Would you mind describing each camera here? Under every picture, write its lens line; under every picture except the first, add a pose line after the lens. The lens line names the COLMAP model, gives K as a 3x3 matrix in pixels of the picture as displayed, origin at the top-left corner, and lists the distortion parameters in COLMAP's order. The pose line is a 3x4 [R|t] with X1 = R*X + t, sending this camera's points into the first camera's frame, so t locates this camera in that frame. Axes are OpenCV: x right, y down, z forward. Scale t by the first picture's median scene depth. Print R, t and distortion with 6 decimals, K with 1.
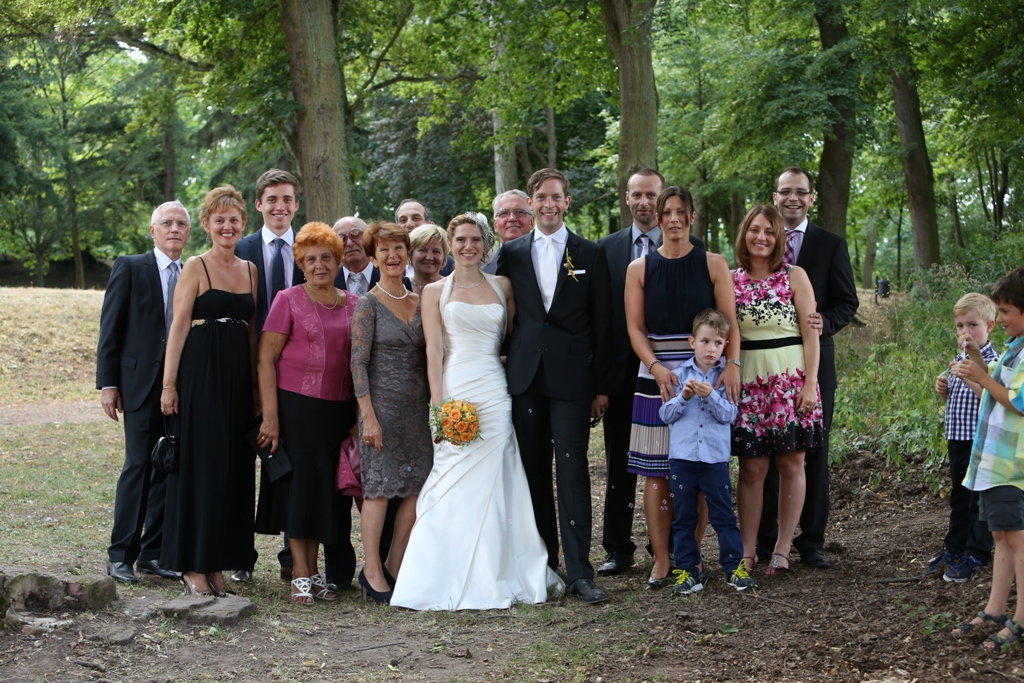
lens RADIAL K [[2089.4, 0, 512.0], [0, 2089.4, 341.5], [0, 0, 1]] dist [-0.394765, 0.919696]
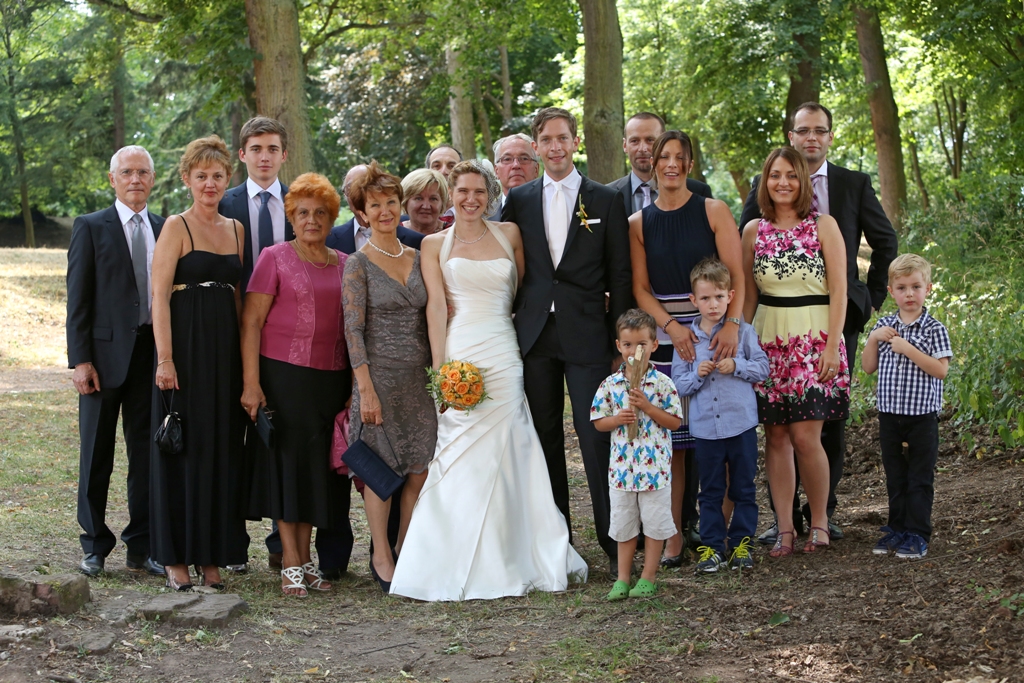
lens RADIAL K [[2089.4, 0, 512.0], [0, 2089.4, 341.5], [0, 0, 1]] dist [-0.394765, 0.919696]
pose [[0.999507, -0.021047, 0.023314, -0.025289], [0.020452, 0.999466, 0.025477, -0.005539], [-0.023838, -0.024988, 0.999404, 0.097421]]
